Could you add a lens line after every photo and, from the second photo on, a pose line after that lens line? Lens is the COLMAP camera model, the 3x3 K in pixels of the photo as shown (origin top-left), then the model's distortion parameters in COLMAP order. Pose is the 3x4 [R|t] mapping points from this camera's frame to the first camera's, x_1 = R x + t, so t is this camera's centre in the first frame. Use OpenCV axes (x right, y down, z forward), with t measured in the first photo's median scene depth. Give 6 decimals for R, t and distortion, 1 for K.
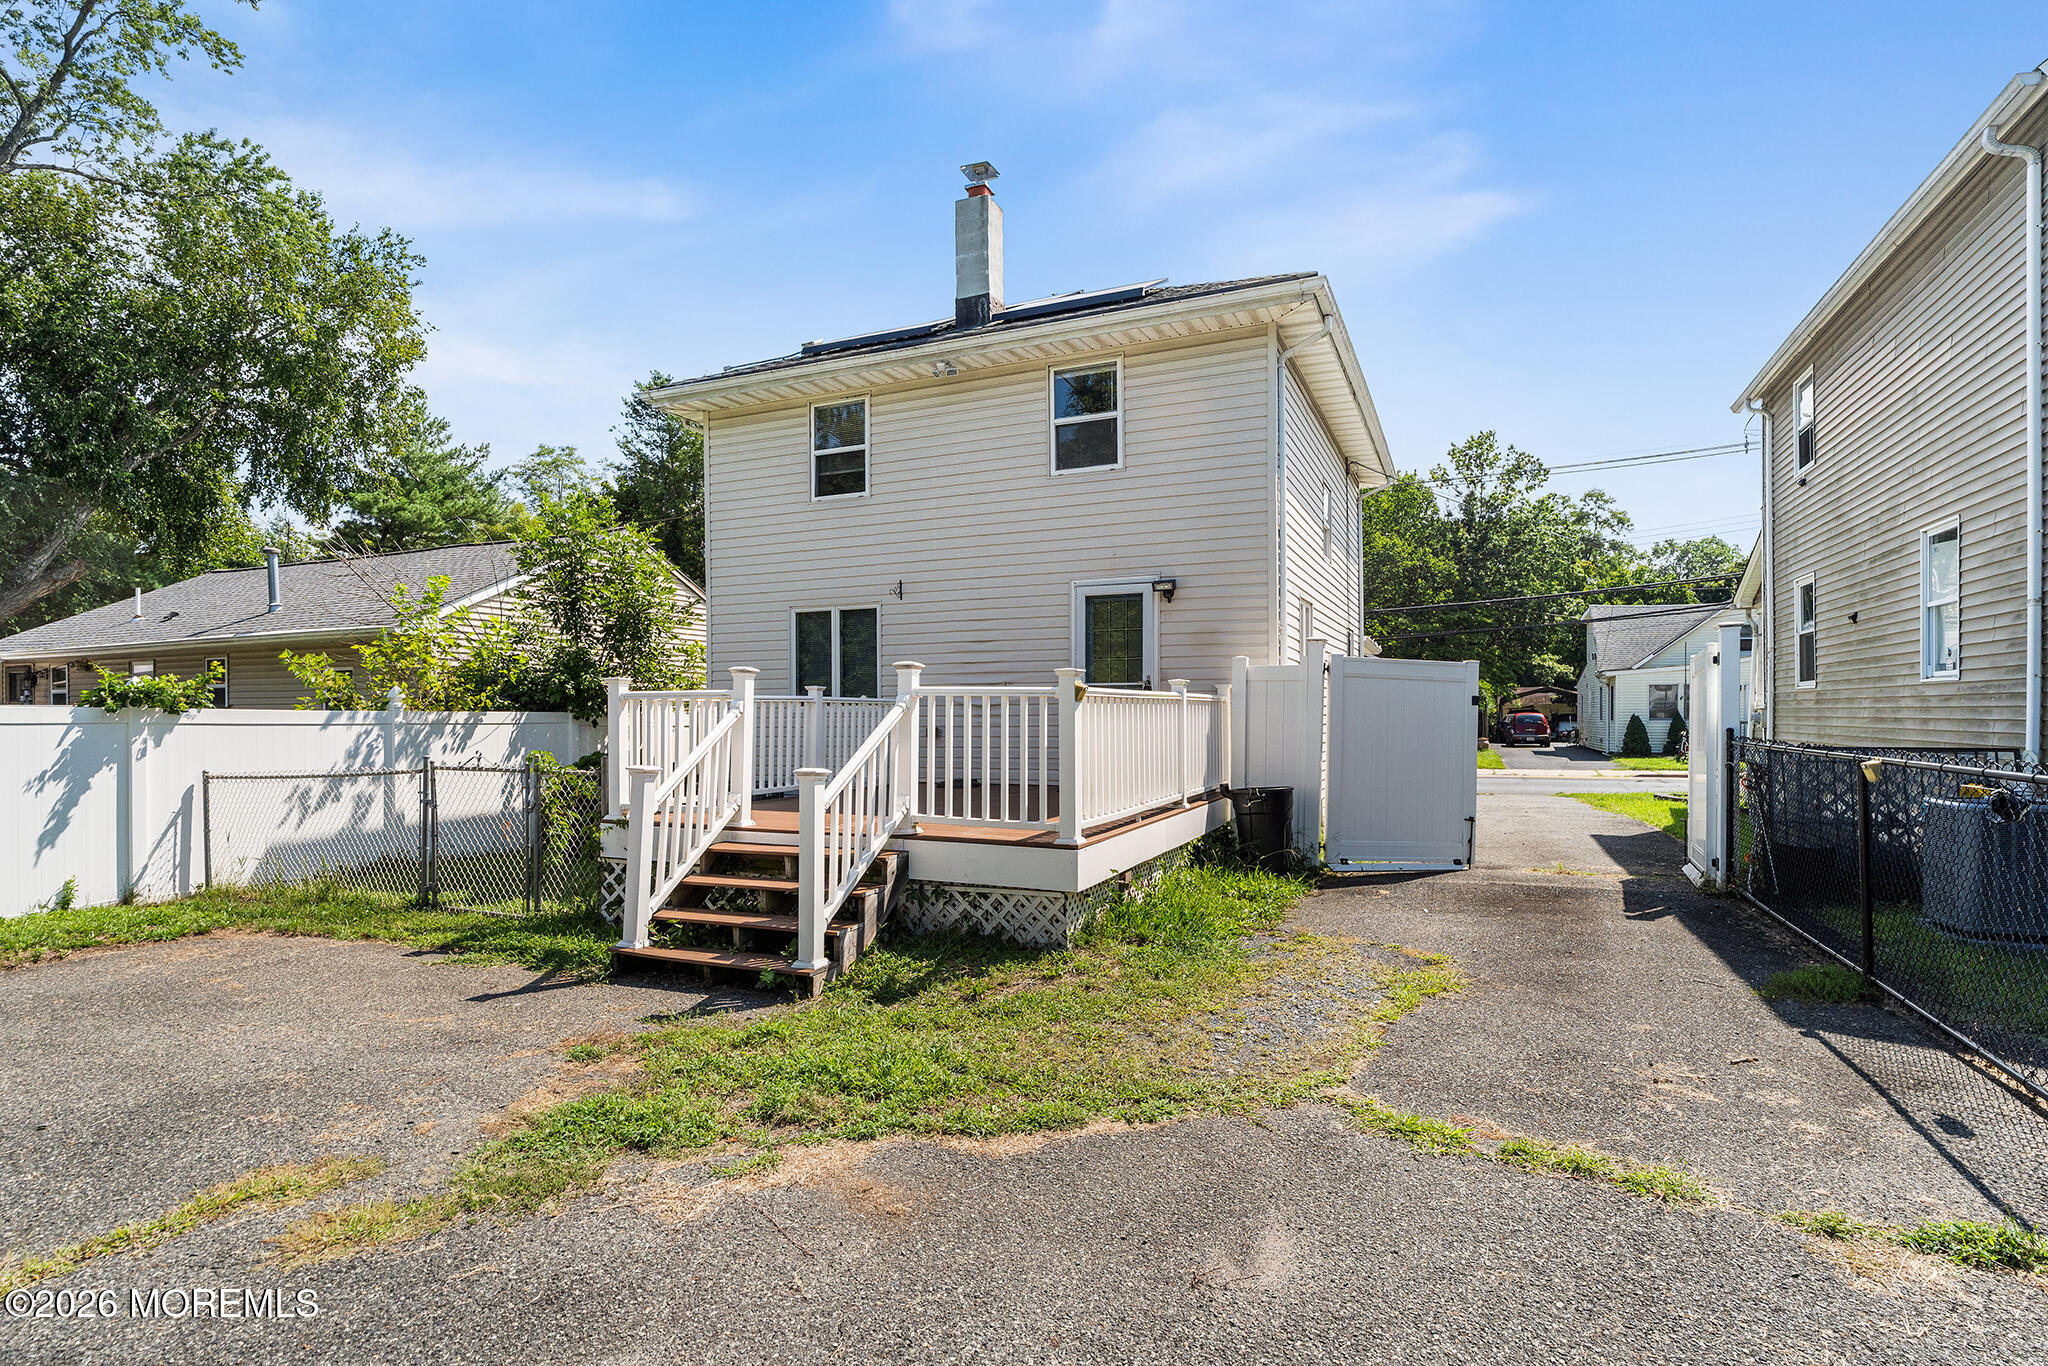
lens RADIAL K [[1057.0, 0, 1028.1], [0, 1057.0, 725.2], [0, 0, 1]] dist [-0.002333, -0.000394]
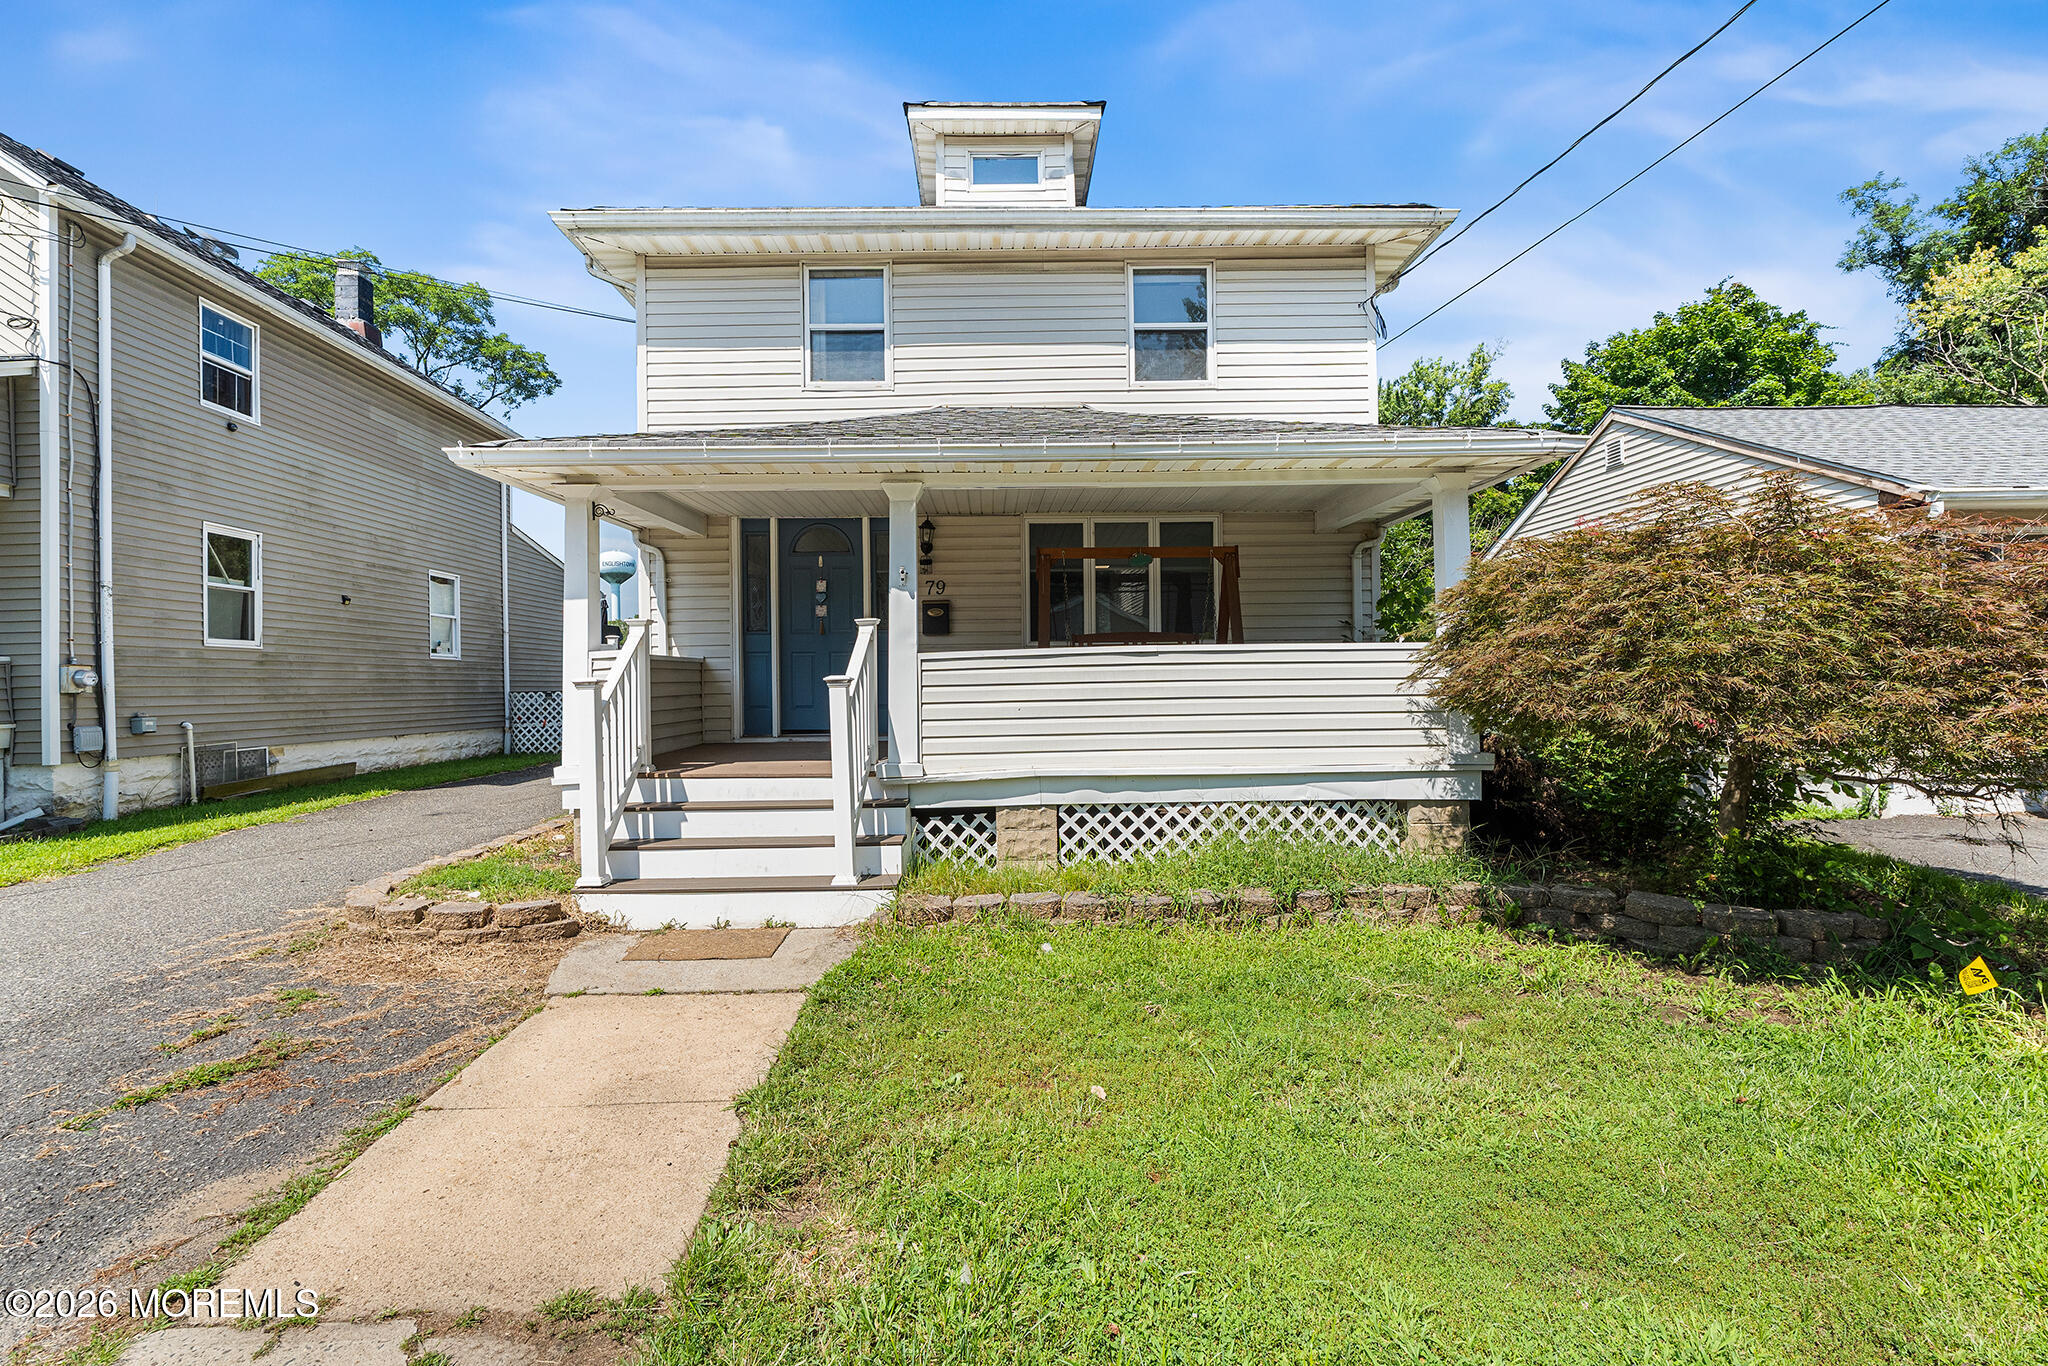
lens RADIAL K [[914.5, 0, 1022.3], [0, 914.5, 692.9], [0, 0, 1]] dist [-0.005537, -0.001030]
pose [[-0.910154, 0.023336, -0.413613, 0.514012], [0.017879, 0.999695, 0.017060, 0.006017], [0.413885, 0.008132, -0.910293, 2.397518]]
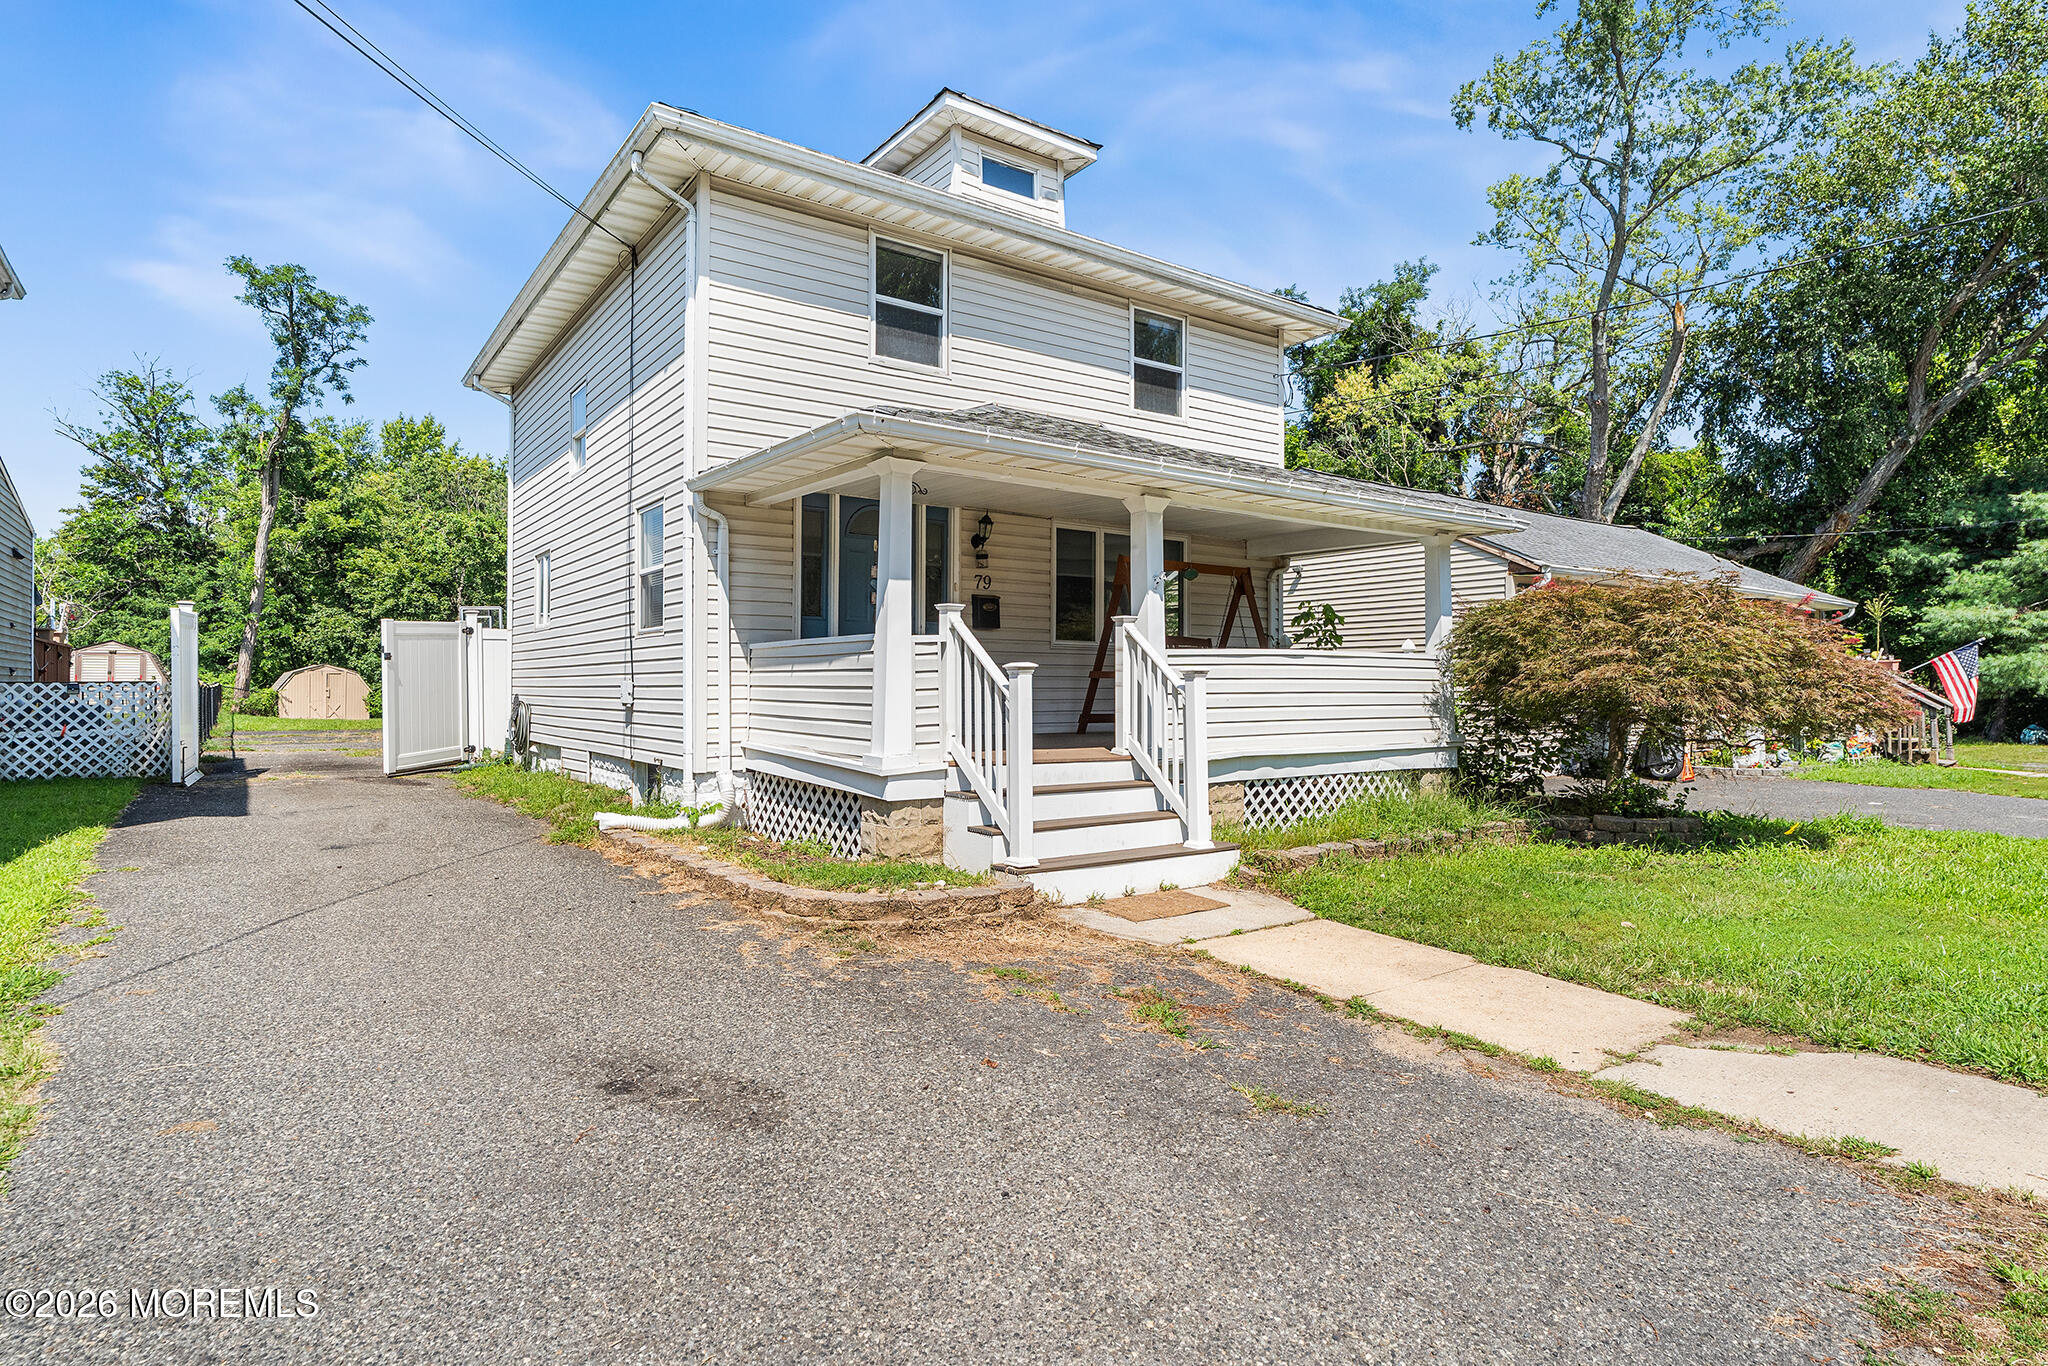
lens RADIAL K [[1069.9, 0, 1024.0], [0, 1069.9, 683.0], [0, 0, 1]] dist [-0.004067, -0.000284]
pose [[-0.521138, 0.002851, -0.853467, 1.023525], [-0.003886, 0.999976, 0.005713, 0.009361], [0.853463, 0.006294, -0.521115, 2.162941]]
